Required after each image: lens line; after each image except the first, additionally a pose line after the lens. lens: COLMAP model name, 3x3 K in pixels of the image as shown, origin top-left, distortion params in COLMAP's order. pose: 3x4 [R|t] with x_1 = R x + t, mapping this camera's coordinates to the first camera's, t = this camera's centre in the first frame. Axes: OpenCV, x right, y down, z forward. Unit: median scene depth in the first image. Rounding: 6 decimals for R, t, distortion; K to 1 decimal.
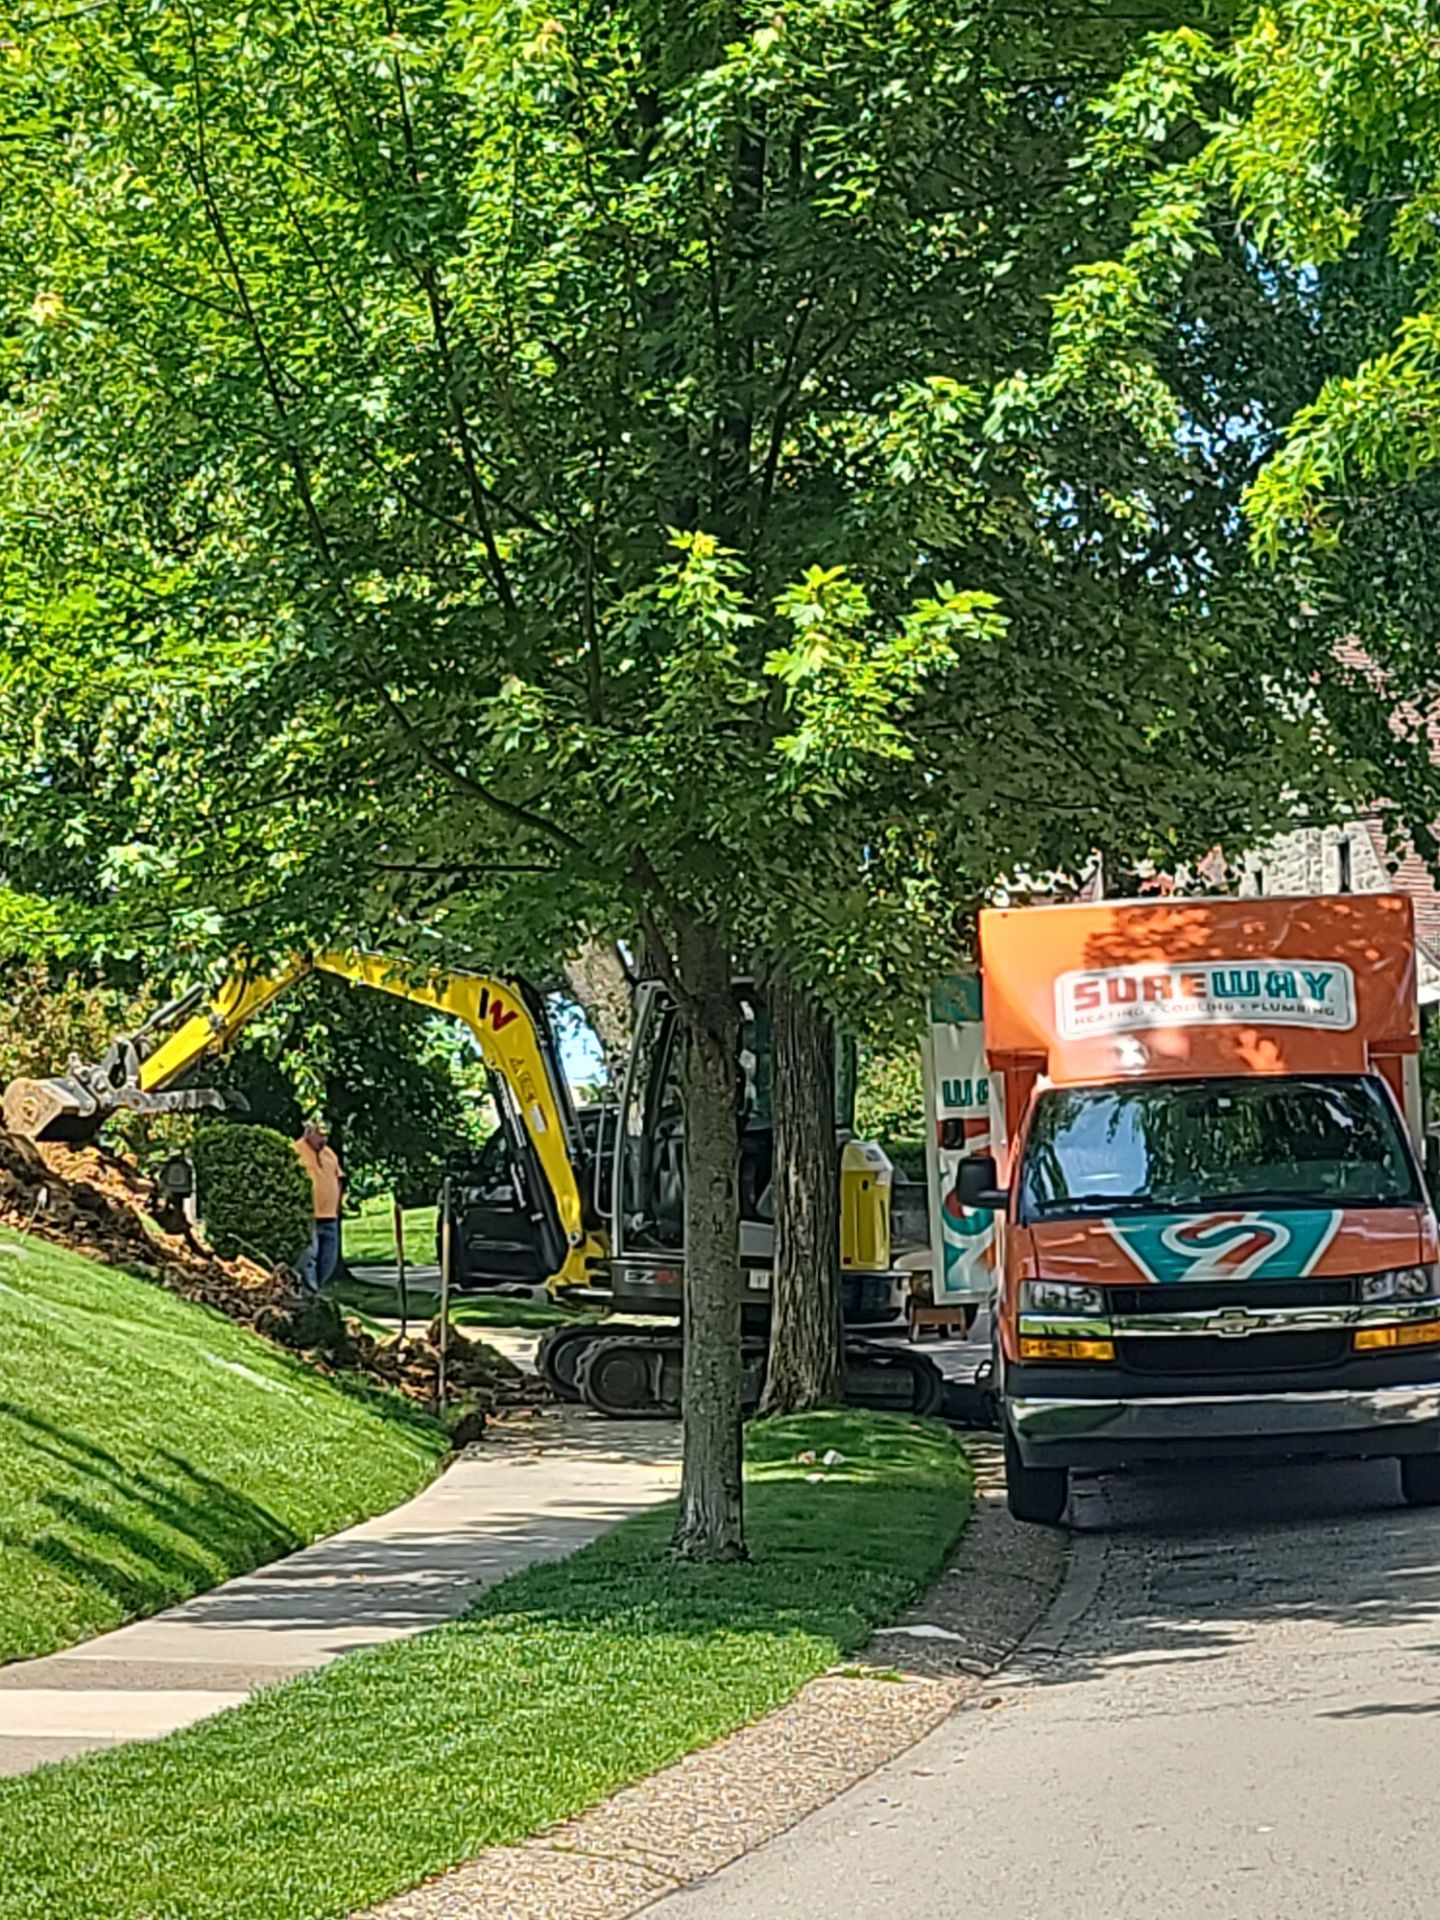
lens RADIAL K [[2609.8, 0, 720.0], [0, 2609.8, 960.0], [0, 0, 1]] dist [0.146106, -0.426055]
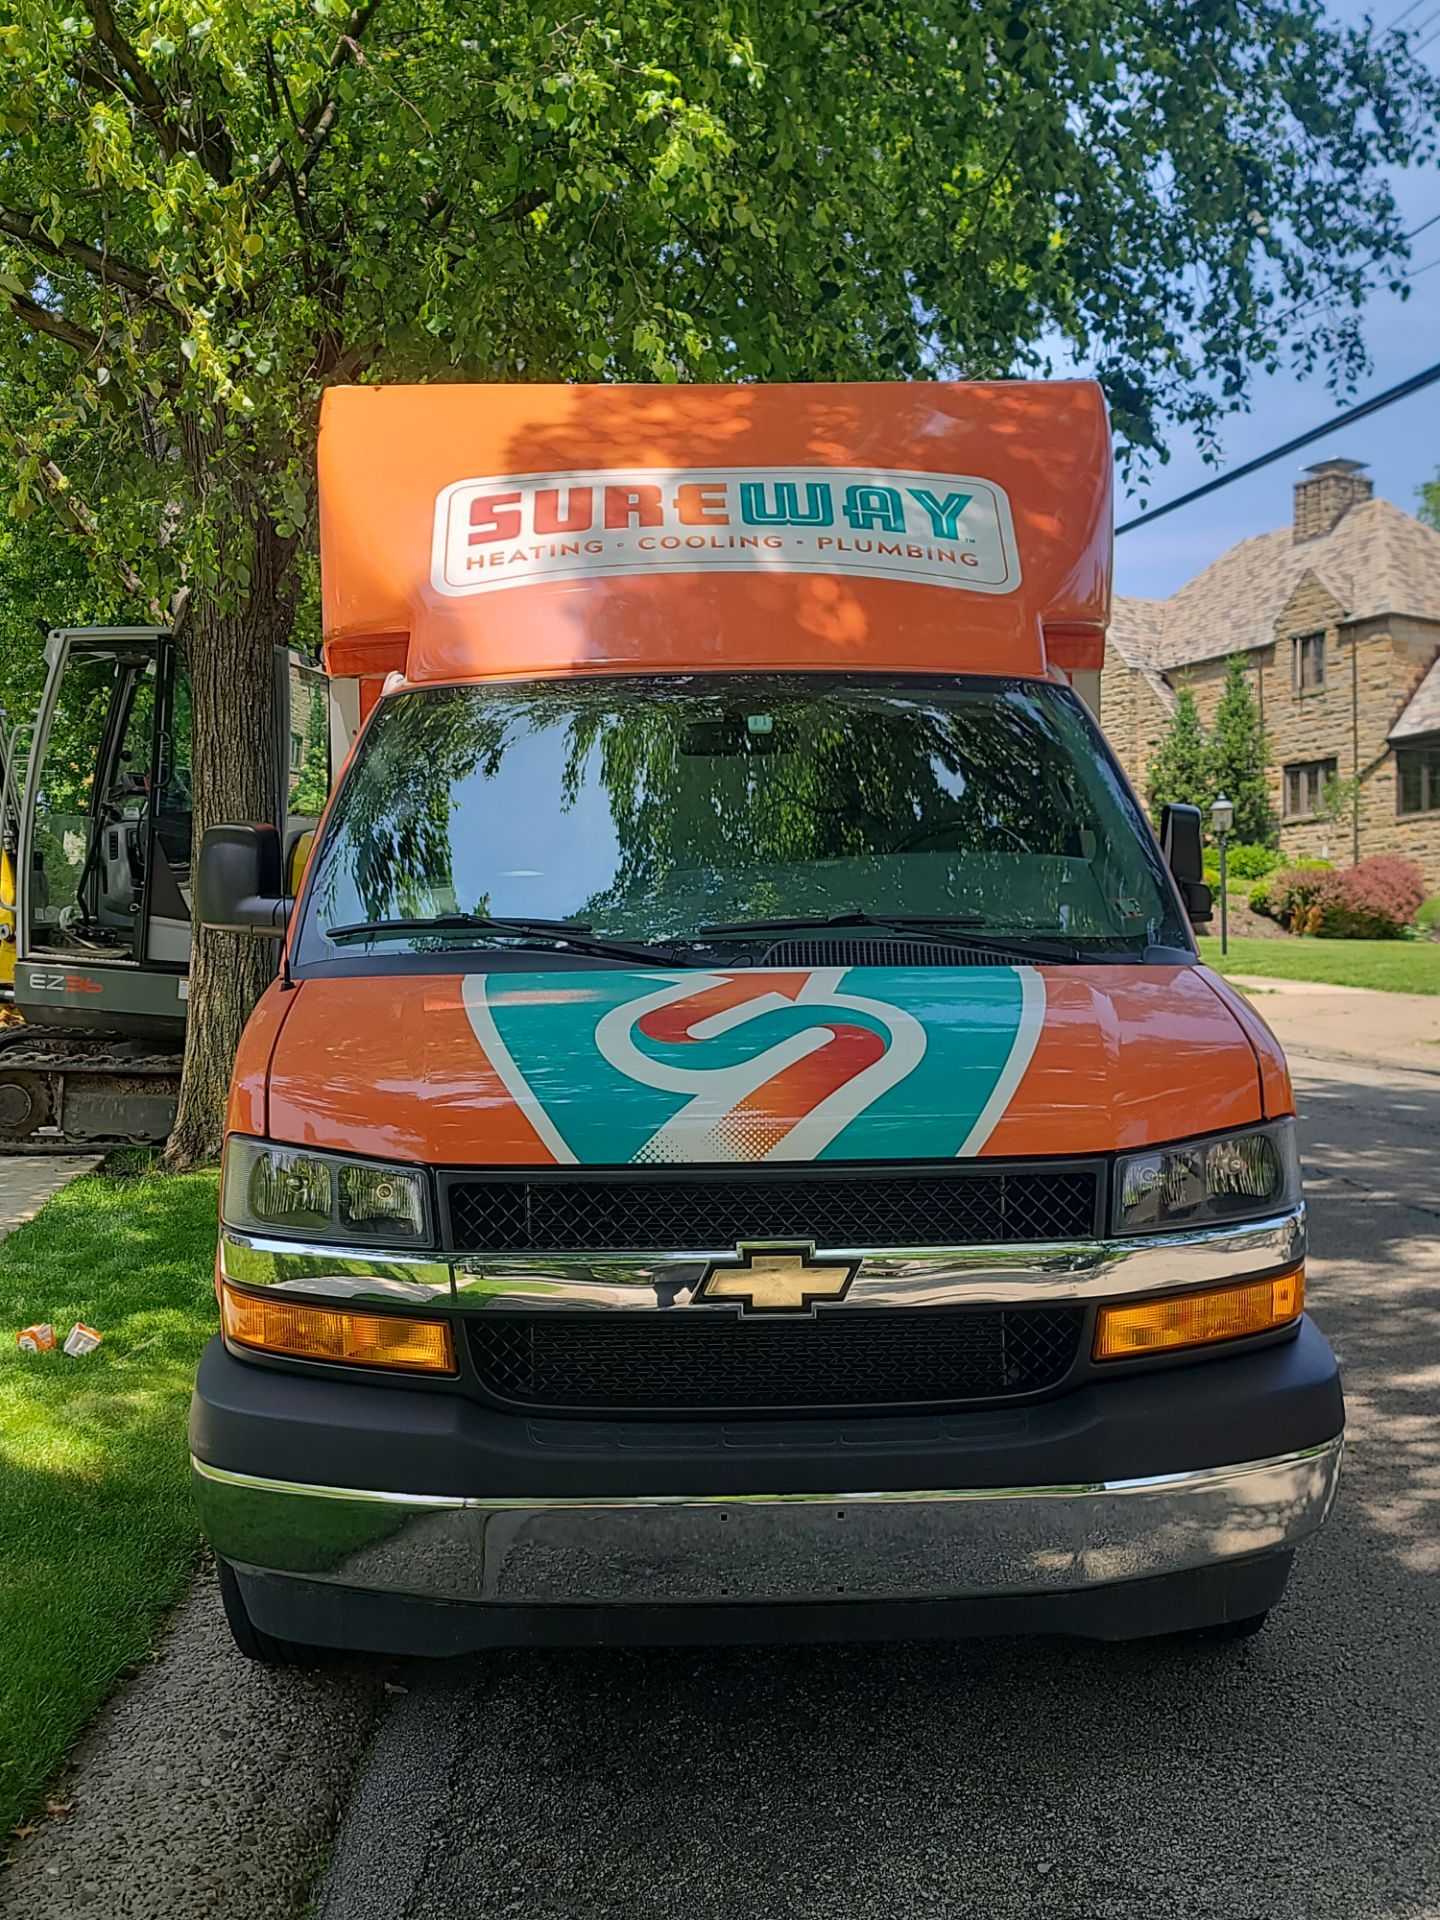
lens RADIAL K [[1438.1, 0, 720.0], [0, 1438.1, 960.0], [0, 0, 1]] dist [0.066616, -0.001652]
pose [[0.981883, 0.012689, 0.189064, 0.134038], [-0.039138, 0.989821, 0.136832, 0.059722], [-0.185404, -0.141752, 0.972385, 0.728445]]
